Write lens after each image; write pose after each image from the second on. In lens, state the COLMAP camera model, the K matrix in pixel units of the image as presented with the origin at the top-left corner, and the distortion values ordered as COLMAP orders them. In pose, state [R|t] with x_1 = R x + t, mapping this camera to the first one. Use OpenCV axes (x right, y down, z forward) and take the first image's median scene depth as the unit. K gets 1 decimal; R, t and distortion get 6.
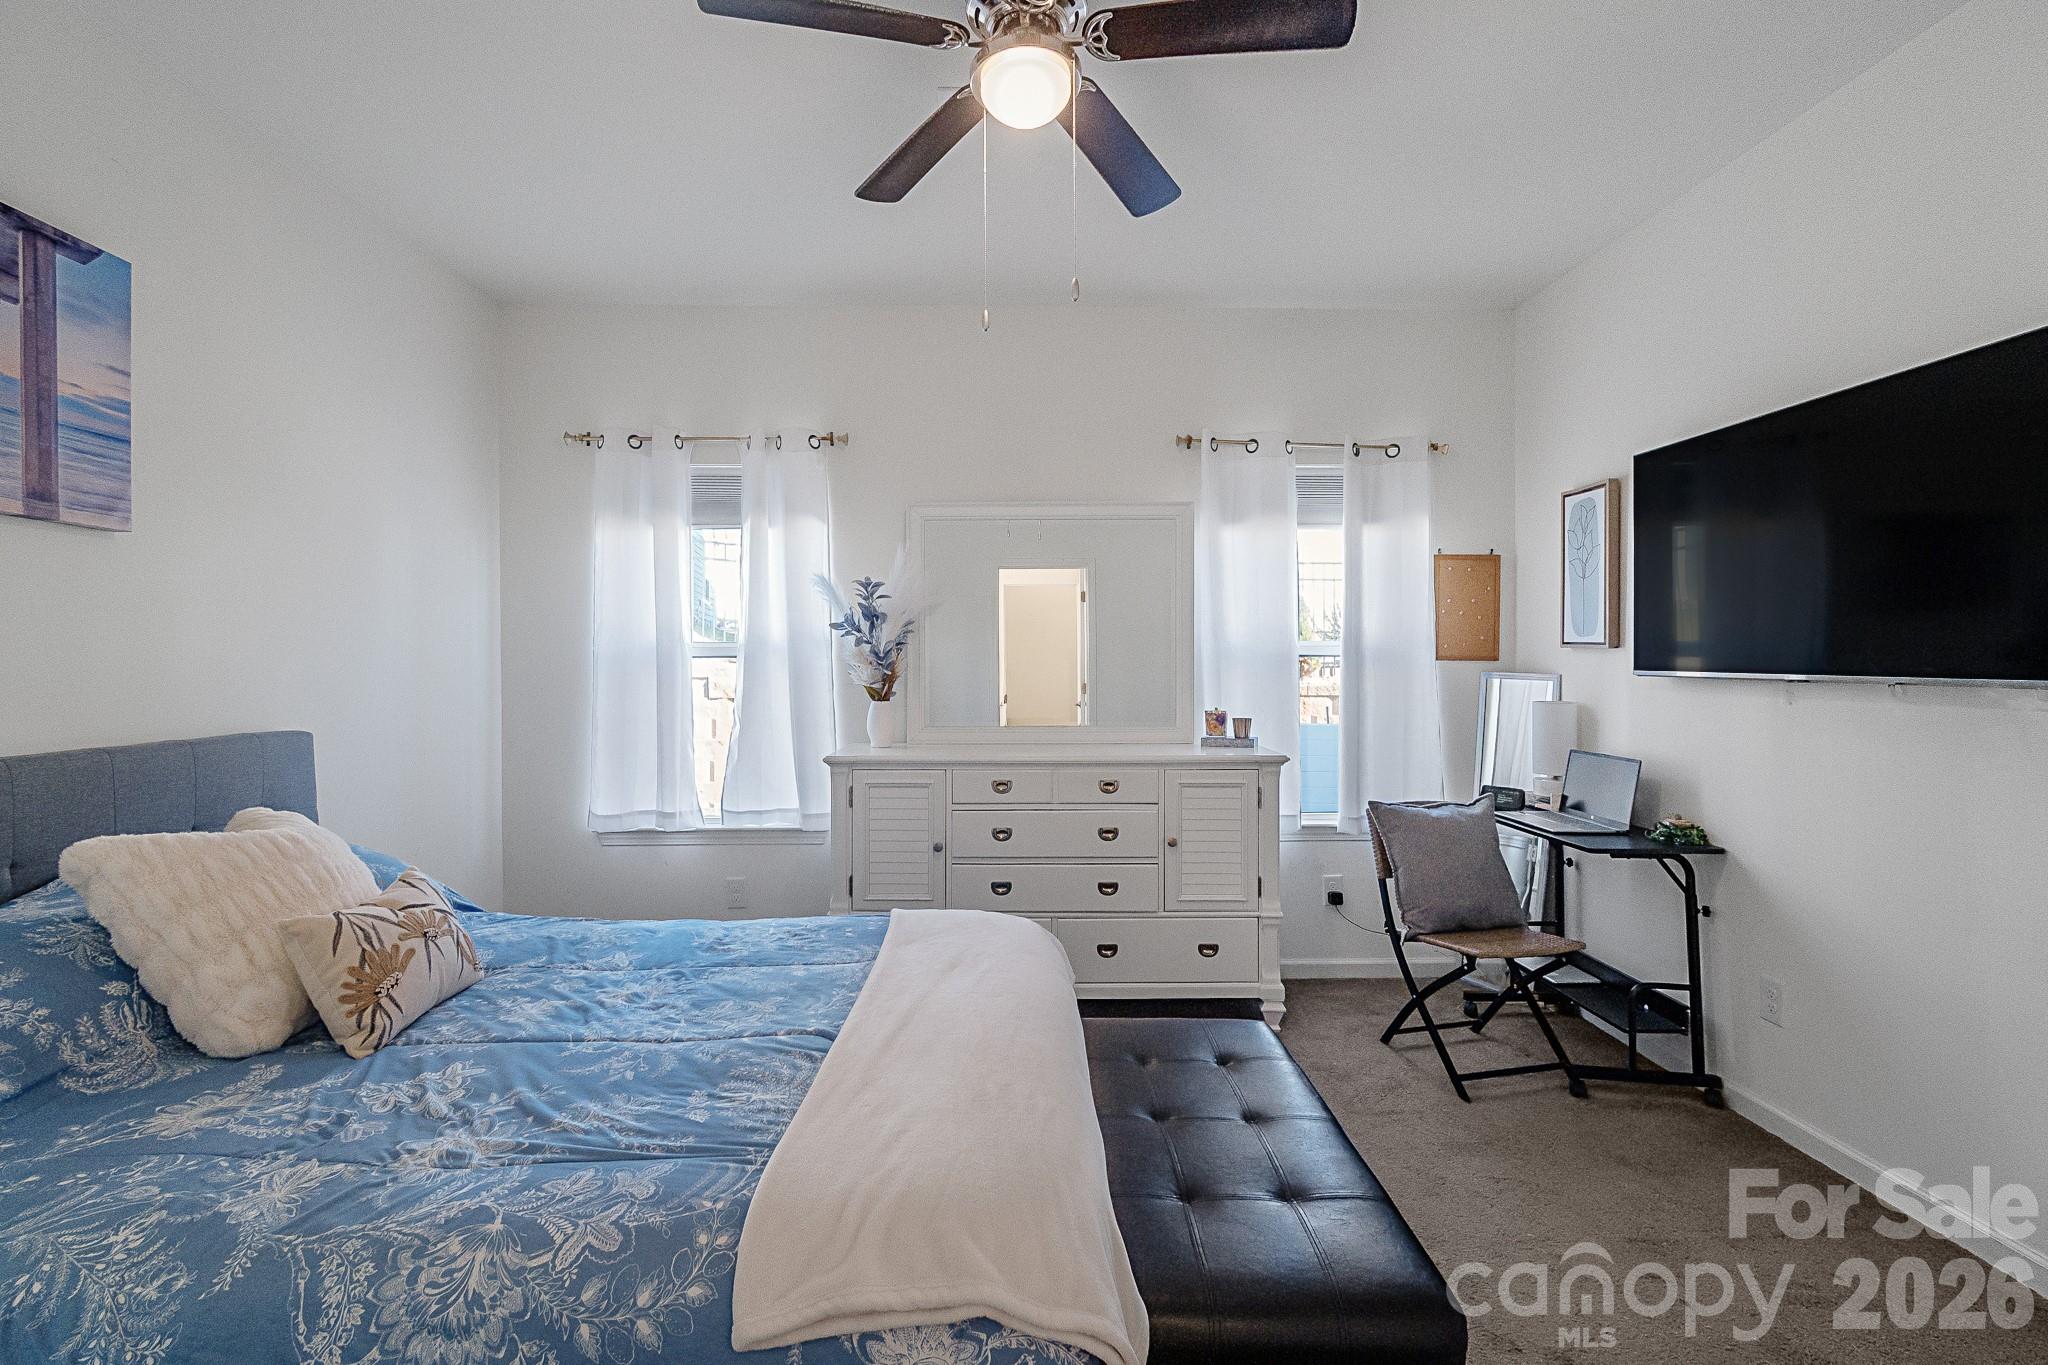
lens RADIAL K [[909.8, 0, 1025.8], [0, 909.8, 669.7], [0, 0, 1]] dist [0.002961, -0.000697]
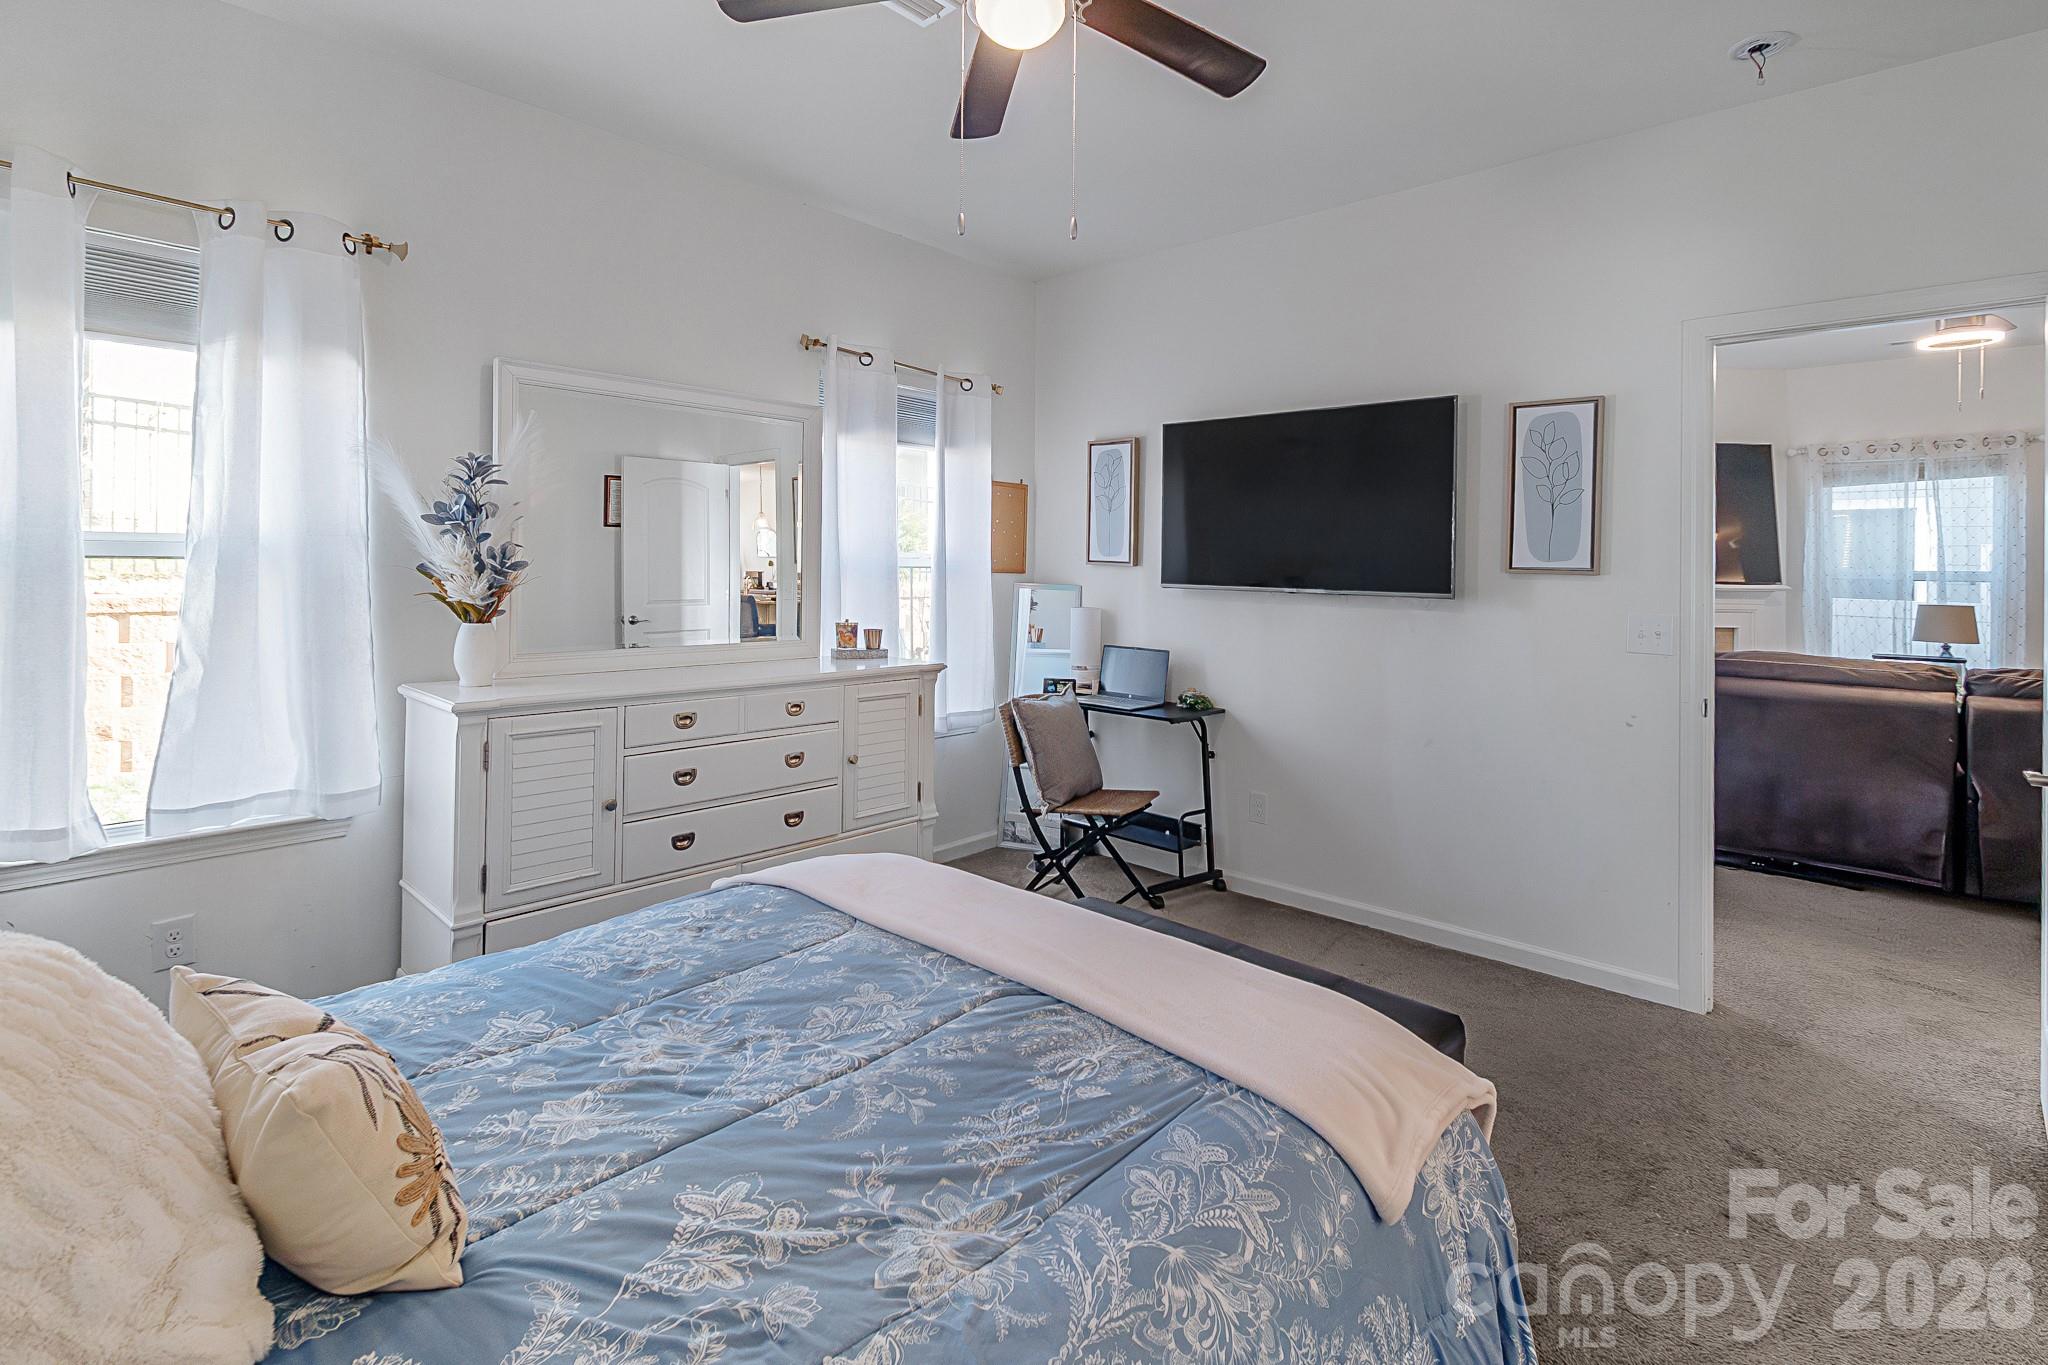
lens RADIAL K [[956.0, 0, 1019.9], [0, 956.0, 571.5], [0, 0, 1]] dist [0.001591, -0.000003]
pose [[0.690196, 0.009166, 0.723564, -0.456772], [-0.009378, 0.999949, -0.003722, -0.009386], [-0.723561, -0.004216, 0.690247, 0.165705]]
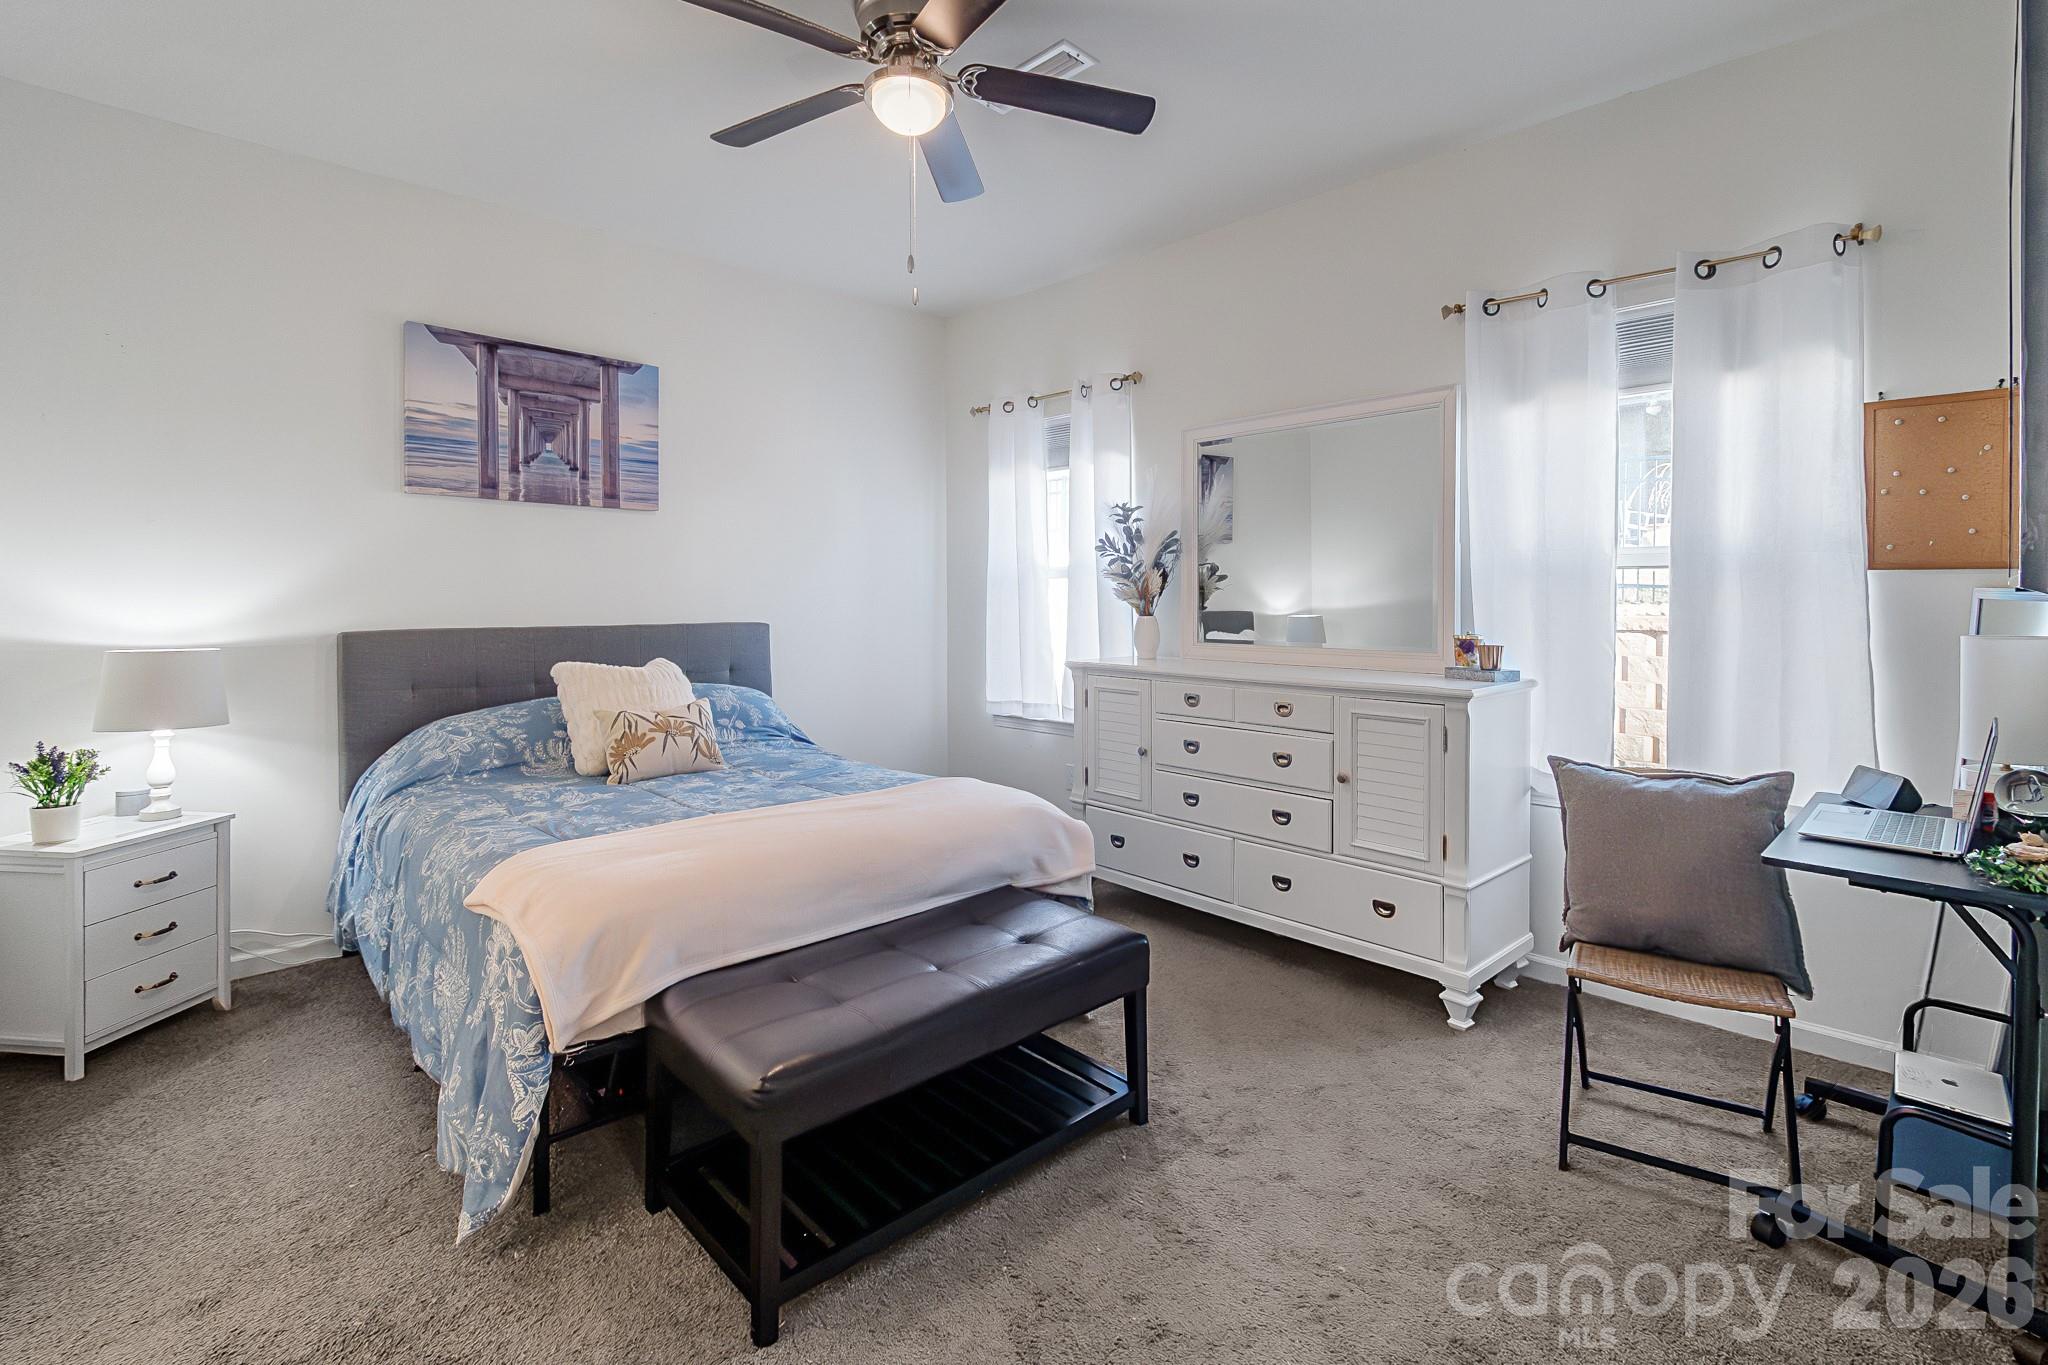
lens RADIAL K [[942.4, 0, 1030.4], [0, 942.4, 618.6], [0, 0, 1]] dist [0.002139, -0.000167]
pose [[0.686974, 0.020843, -0.726383, 0.618977], [-0.006299, 0.999722, 0.022729, 0.014092], [0.726654, -0.011039, 0.686914, 0.143153]]
